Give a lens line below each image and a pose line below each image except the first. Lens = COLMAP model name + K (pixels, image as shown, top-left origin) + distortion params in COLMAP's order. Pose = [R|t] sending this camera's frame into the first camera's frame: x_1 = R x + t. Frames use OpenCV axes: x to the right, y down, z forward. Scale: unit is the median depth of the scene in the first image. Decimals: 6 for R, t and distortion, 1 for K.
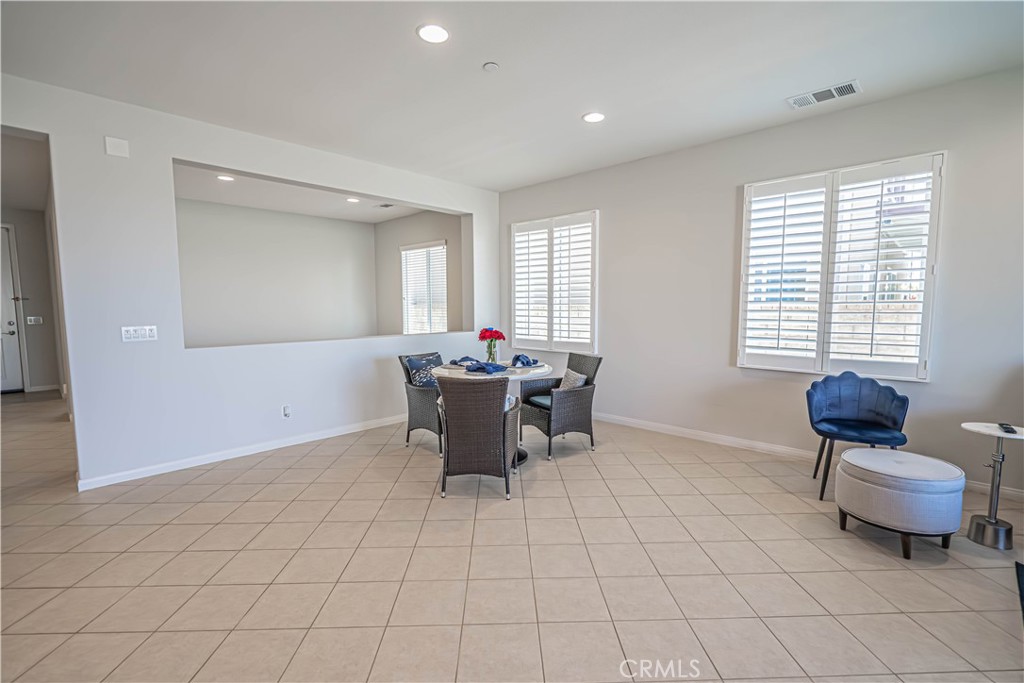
lens RADIAL K [[464.1, 0, 515.7], [0, 464.1, 345.4], [0, 0, 1]] dist [-0.002546, 0.009167]
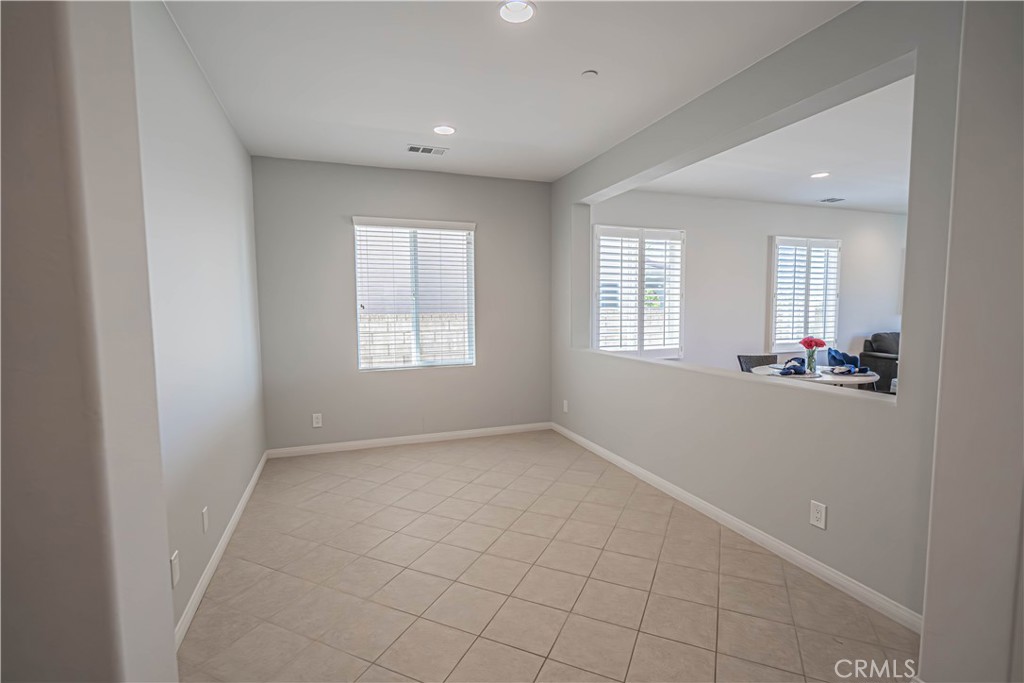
lens RADIAL K [[464.1, 0, 515.7], [0, 464.1, 345.4], [0, 0, 1]] dist [-0.002546, 0.009167]
pose [[0.437075, -0.066302, 0.896978, -0.930408], [0.088512, 0.995609, 0.030463, -0.074024], [-0.895059, 0.066079, 0.441025, 0.790425]]
